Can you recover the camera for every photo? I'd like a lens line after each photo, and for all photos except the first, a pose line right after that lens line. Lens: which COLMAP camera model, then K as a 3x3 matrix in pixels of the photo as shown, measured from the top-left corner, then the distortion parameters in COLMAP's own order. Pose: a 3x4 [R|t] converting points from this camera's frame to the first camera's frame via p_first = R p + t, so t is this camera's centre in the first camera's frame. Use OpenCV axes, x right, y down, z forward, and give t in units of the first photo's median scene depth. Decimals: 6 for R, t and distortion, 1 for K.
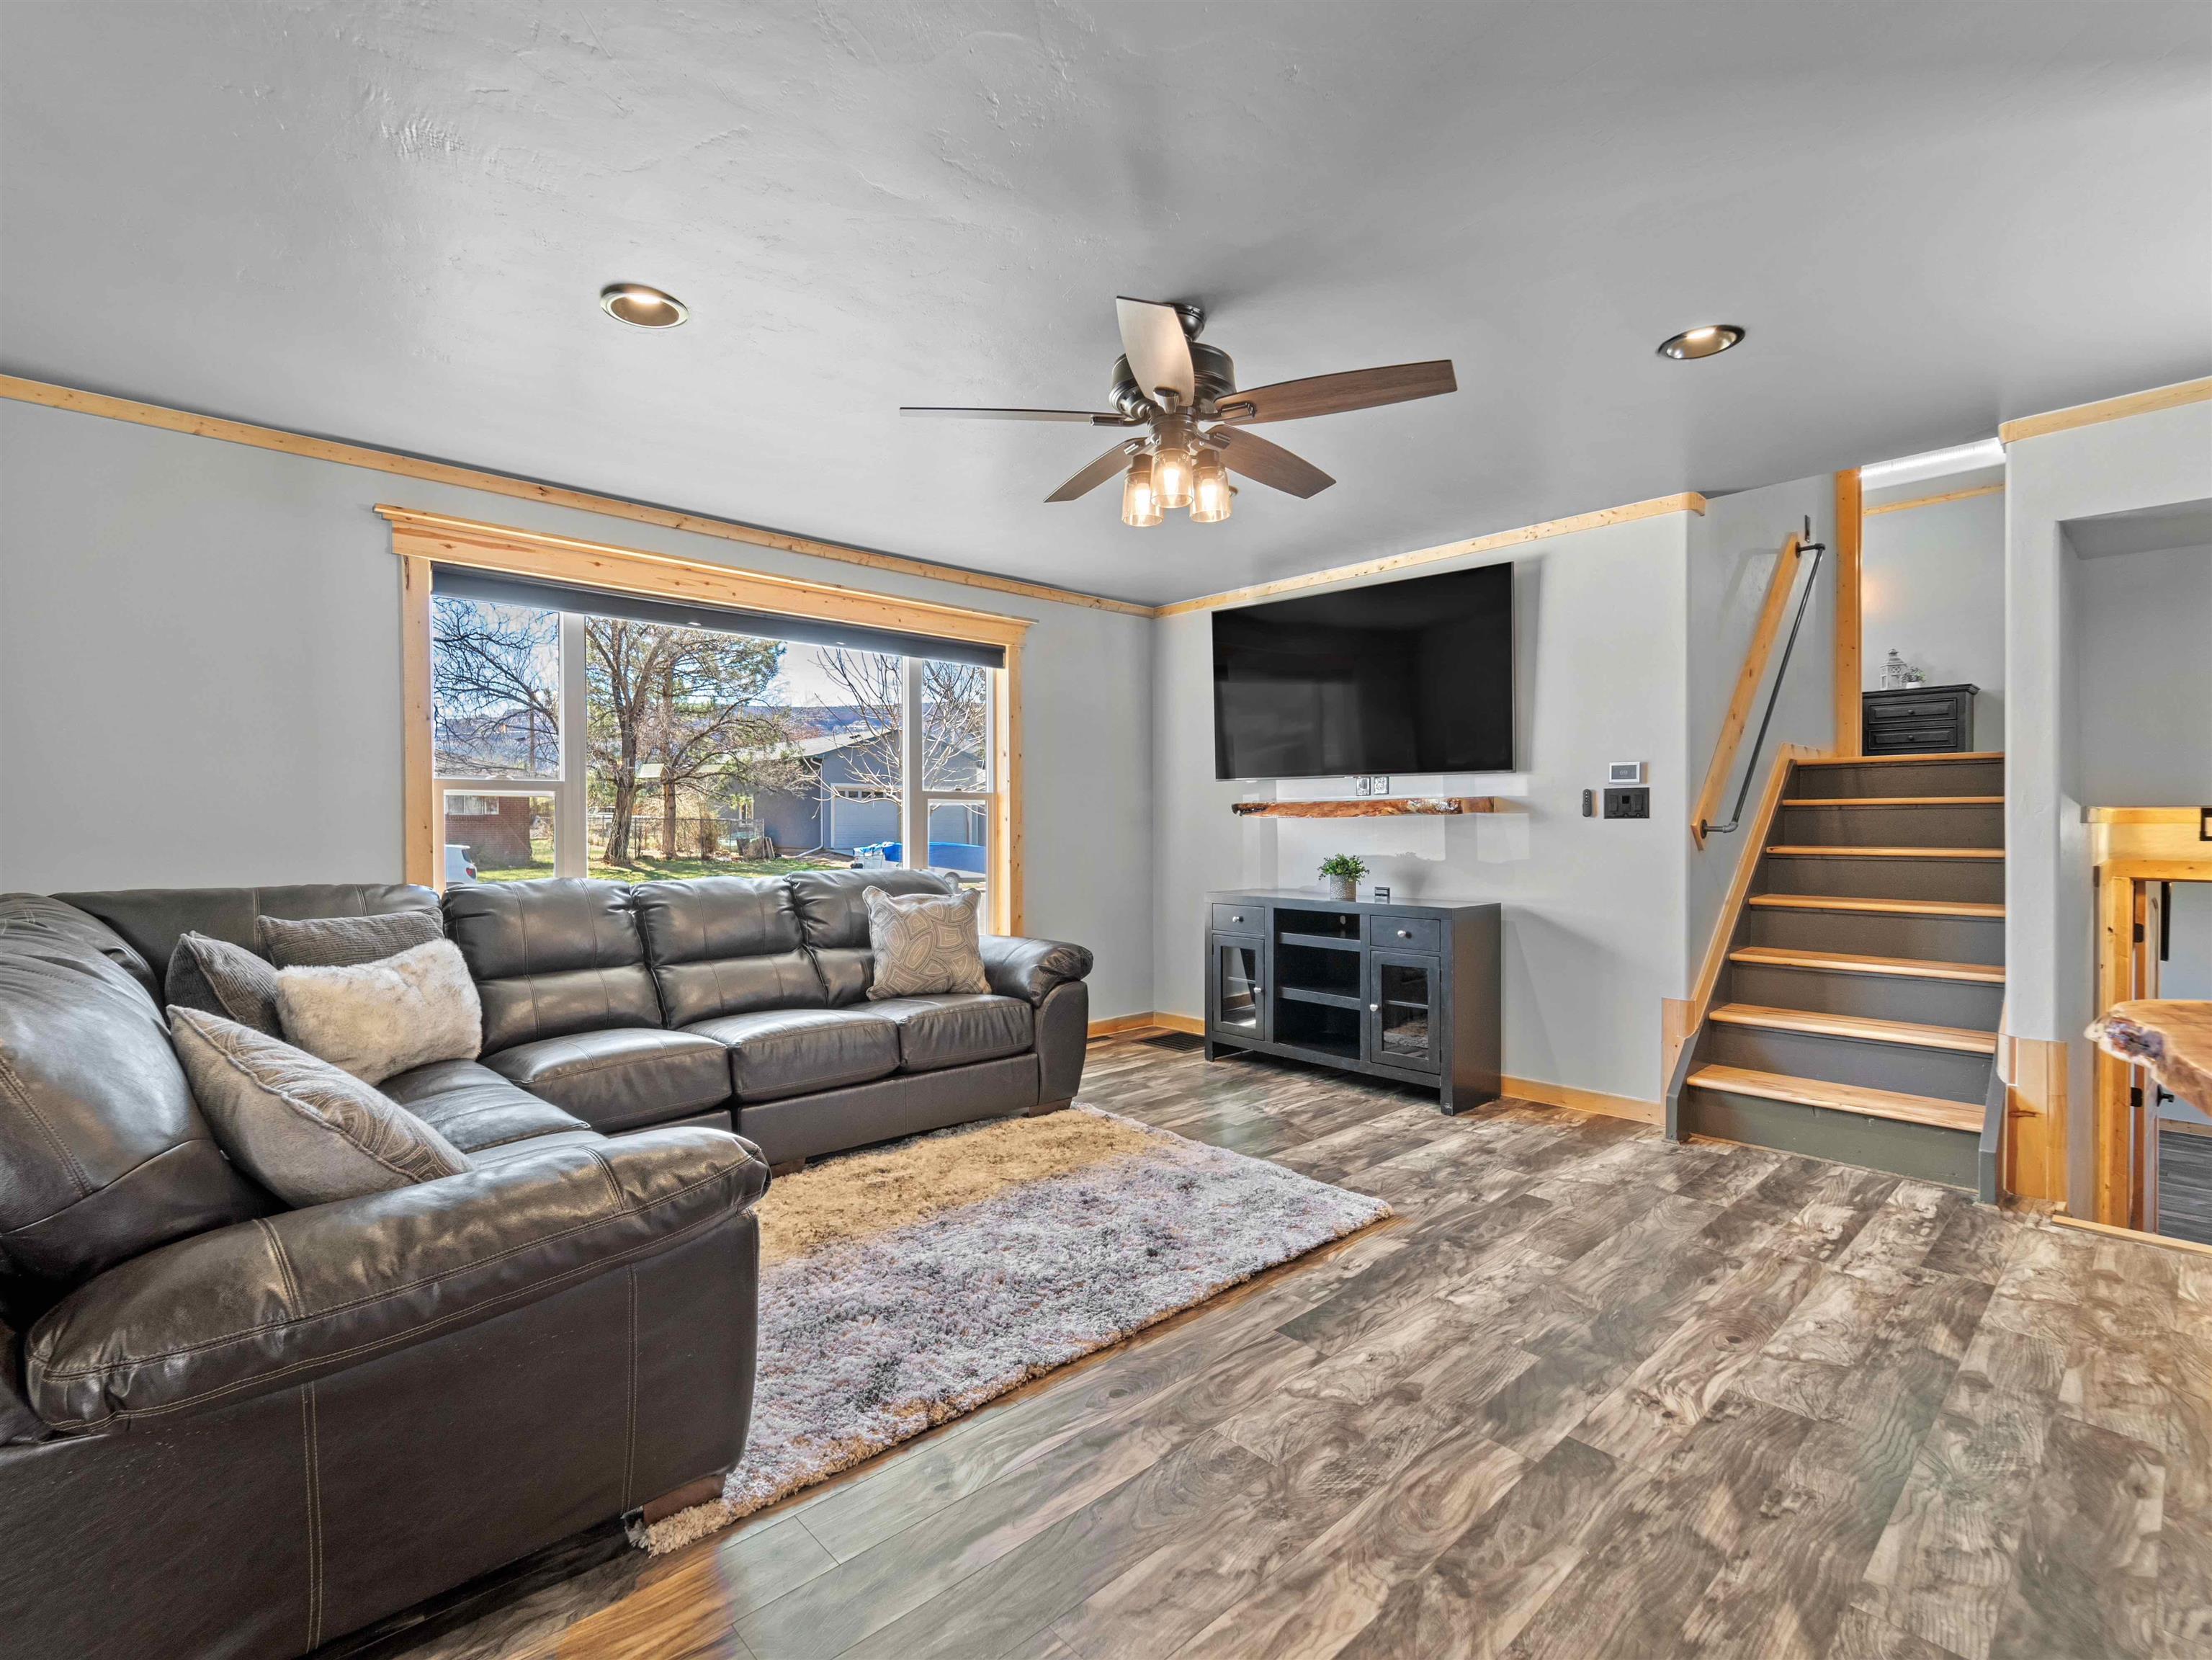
lens RADIAL K [[1019.0, 0, 1094.5], [0, 1019.0, 832.9], [0, 0, 1]] dist [0.001332, -0.001577]
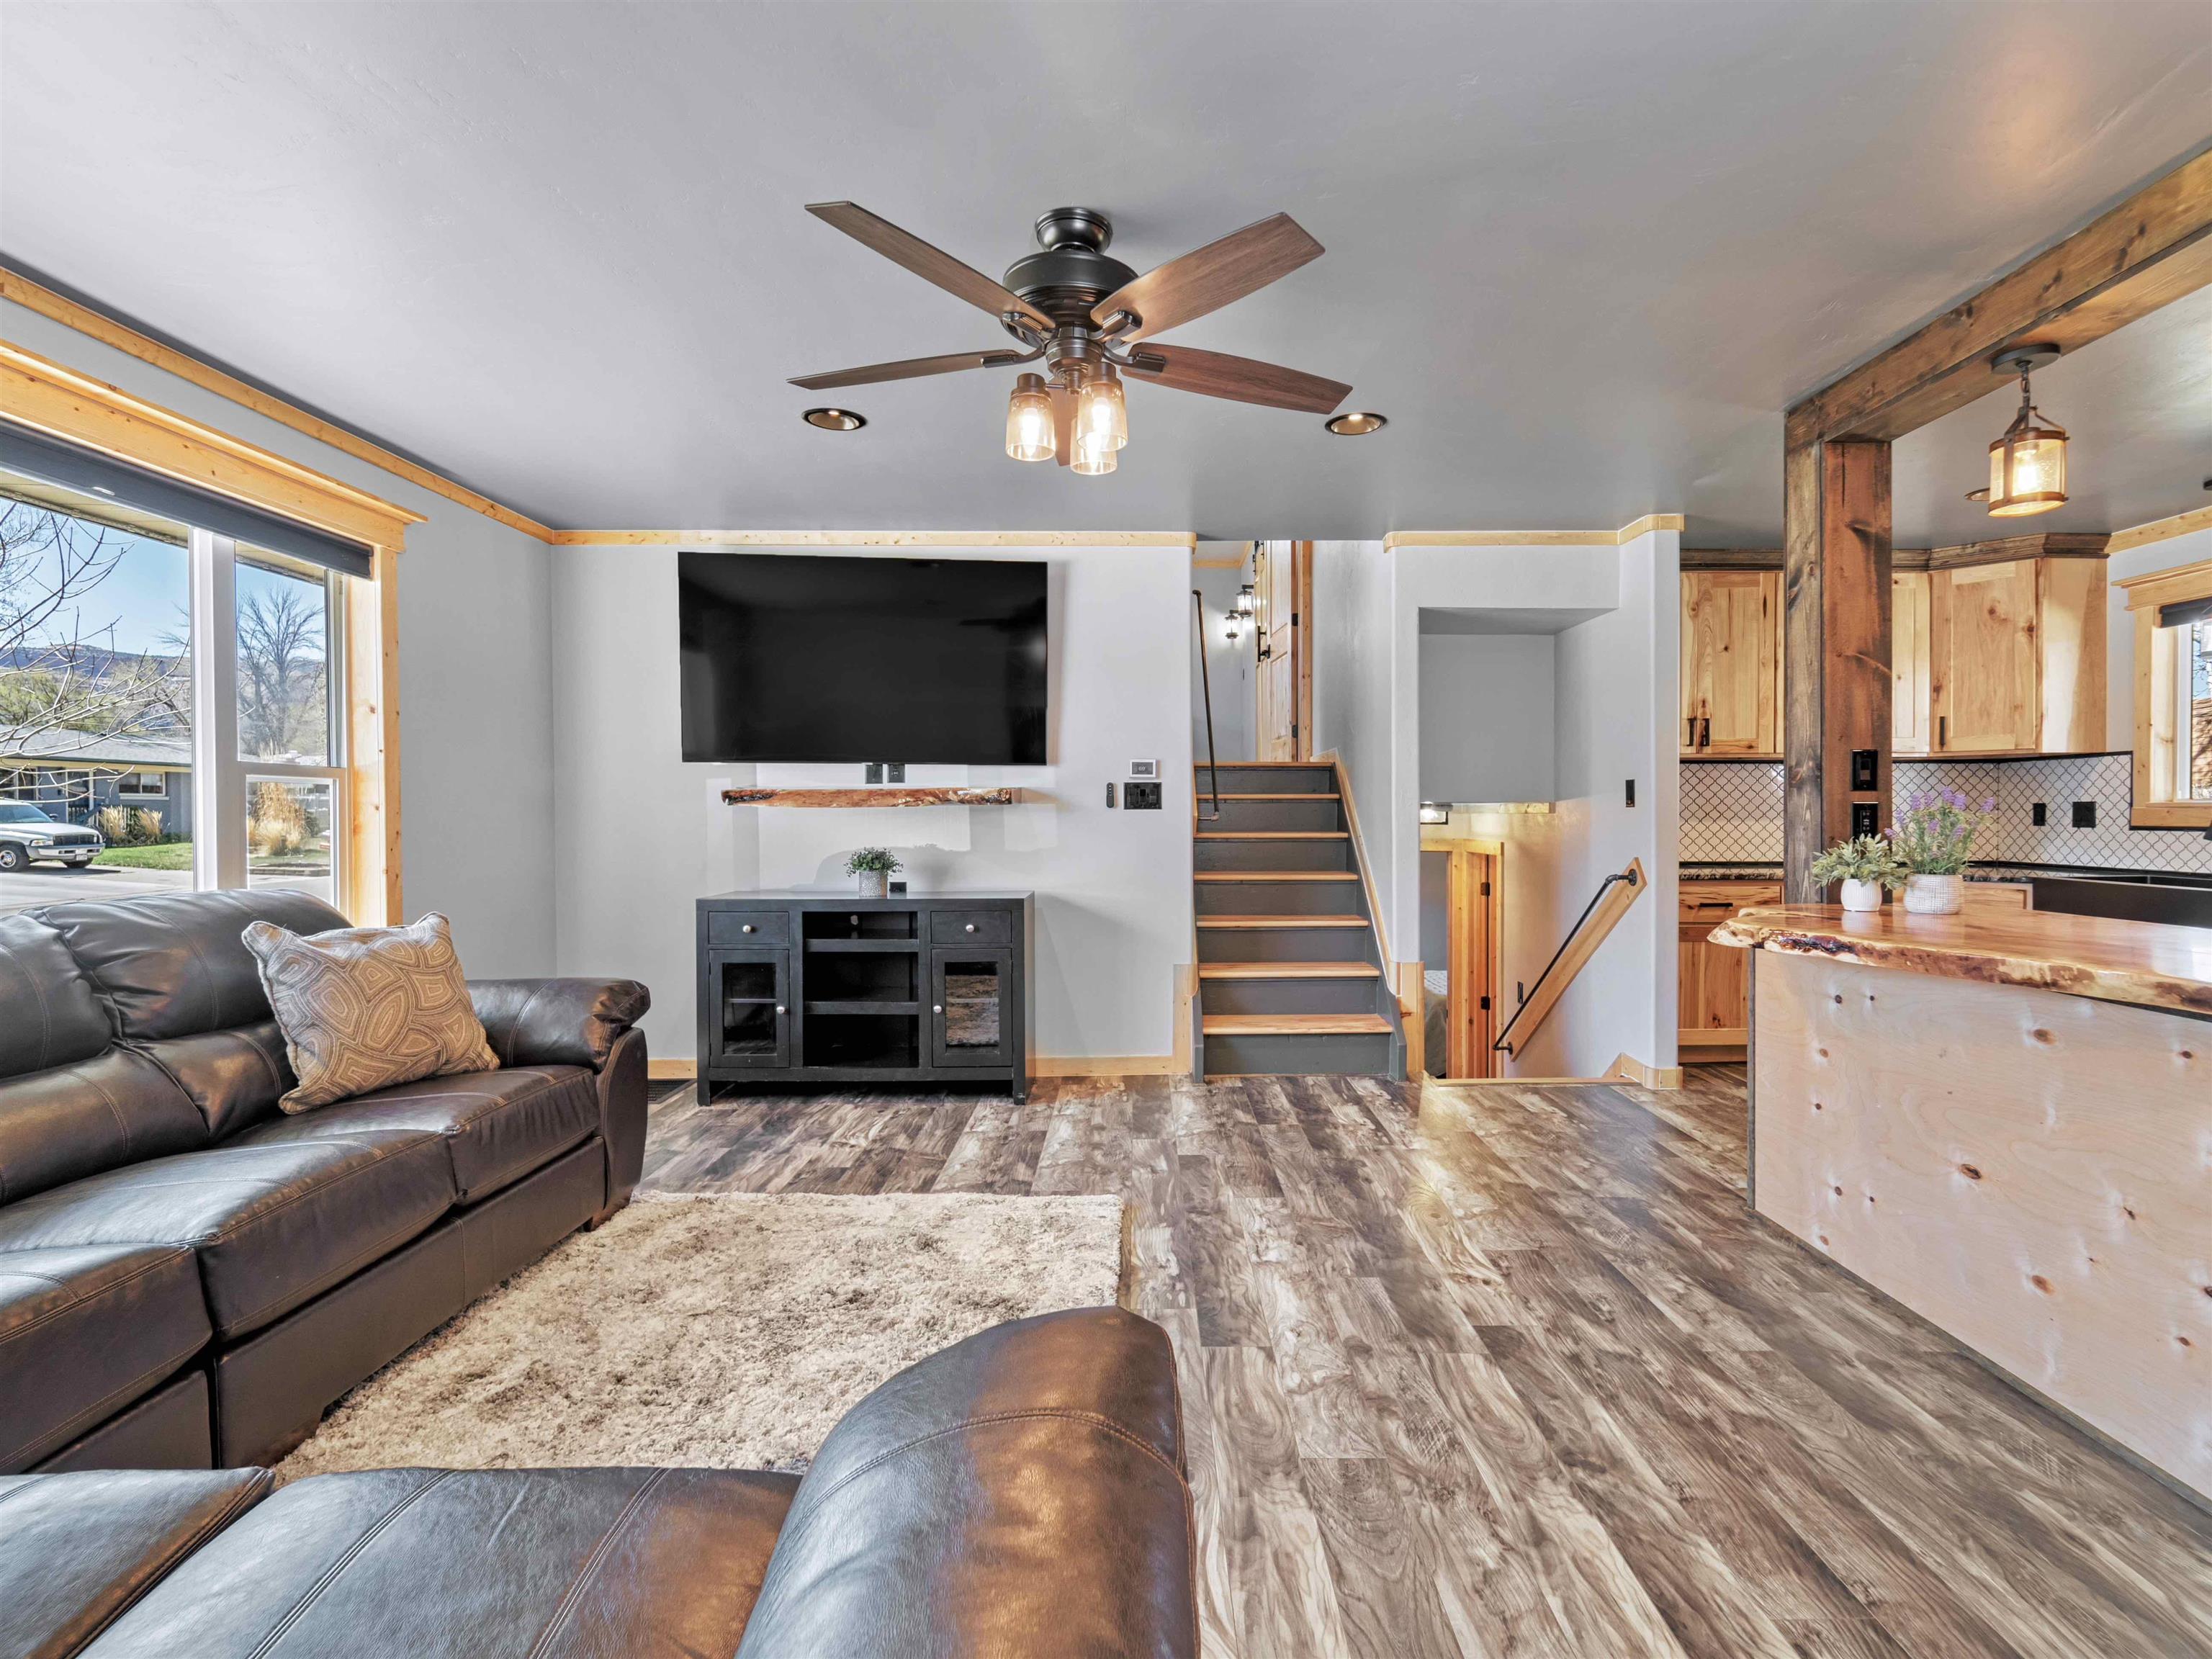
lens RADIAL K [[1041.4, 0, 1146.2], [0, 1041.4, 827.6], [0, 0, 1]] dist [0.001071, -0.001521]
pose [[0.666590, -0.010697, 0.745348, -0.404047], [0.007186, 0.999943, 0.007925, -0.003780], [-0.745390, 0.000073, 0.666629, 0.271888]]
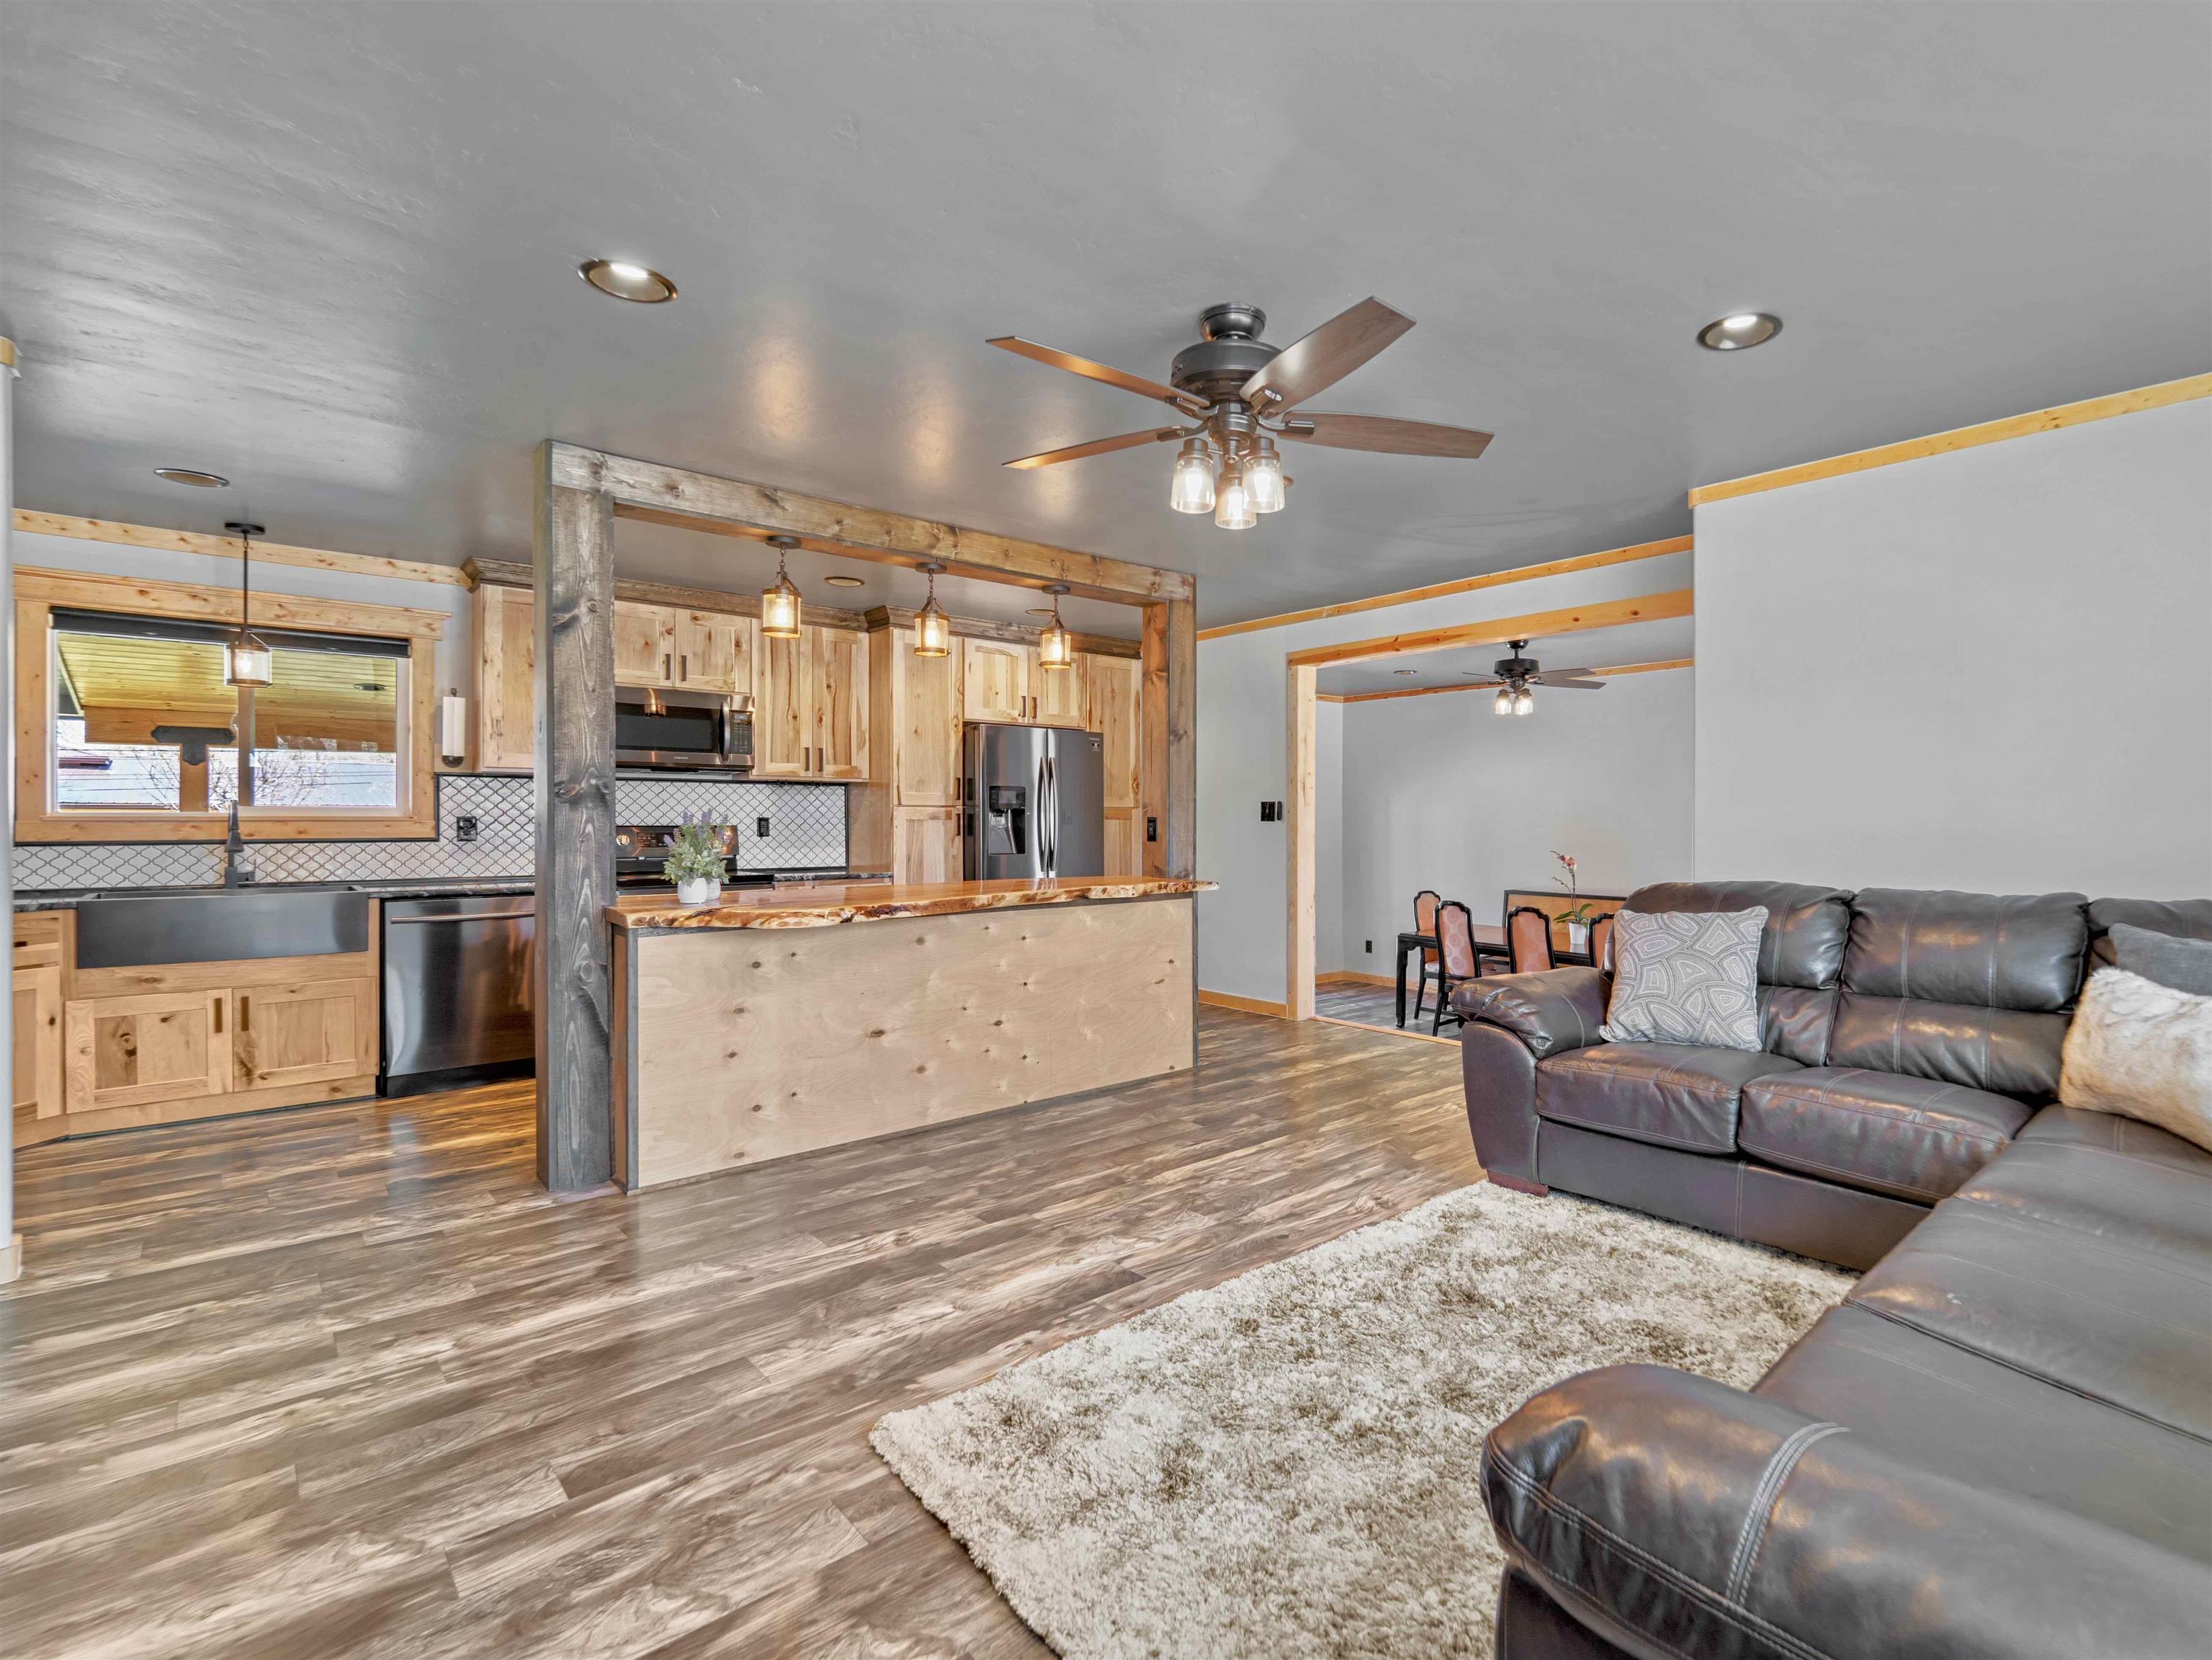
lens RADIAL K [[1054.2, 0, 1262.5], [0, 1054.2, 826.2], [0, 0, 1]] dist [-0.000127, -0.002034]
pose [[-0.999210, 0.002165, -0.039691, 0.065688], [0.001706, 0.999931, 0.011594, -0.015969], [0.039713, 0.011517, -0.999145, 1.506768]]
